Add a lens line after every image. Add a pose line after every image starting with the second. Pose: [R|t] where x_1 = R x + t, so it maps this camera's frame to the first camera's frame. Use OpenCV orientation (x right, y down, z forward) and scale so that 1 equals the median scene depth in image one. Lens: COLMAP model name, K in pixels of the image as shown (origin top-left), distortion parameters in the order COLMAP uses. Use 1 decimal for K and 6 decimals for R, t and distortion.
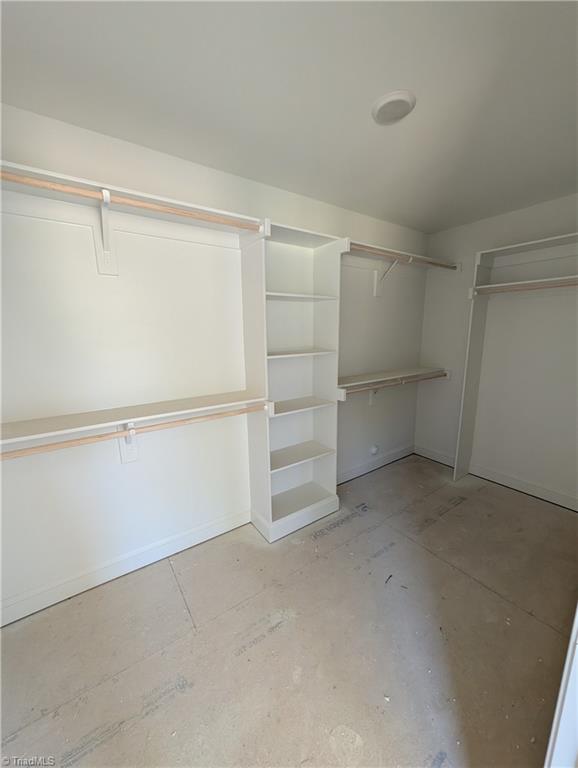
lens RADIAL K [[292.4, 0, 289.0], [0, 292.4, 384.0], [0, 0, 1]] dist [0.002419, 0.000313]
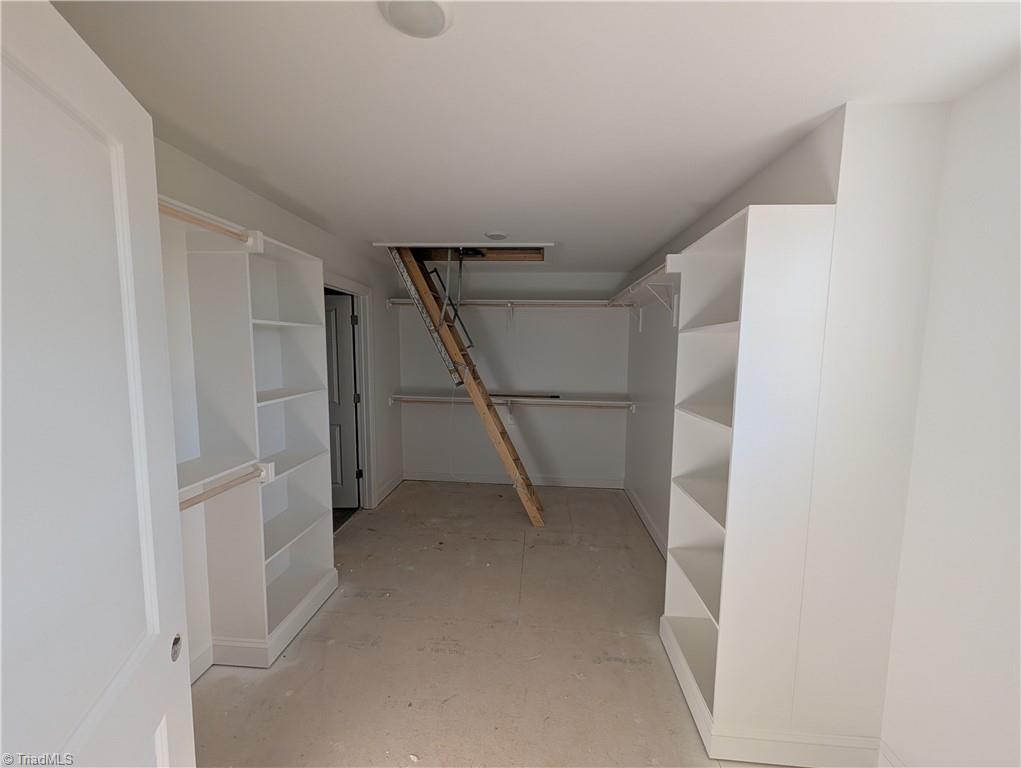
lens RADIAL K [[388.8, 0, 512.8], [0, 388.8, 383.9], [0, 0, 1]] dist [0.002419, 0.000313]
pose [[0.624123, -0.044193, 0.780076, -0.414743], [0.121593, 0.991729, -0.041101, -0.021974], [-0.771807, 0.120503, 0.624334, -0.124183]]
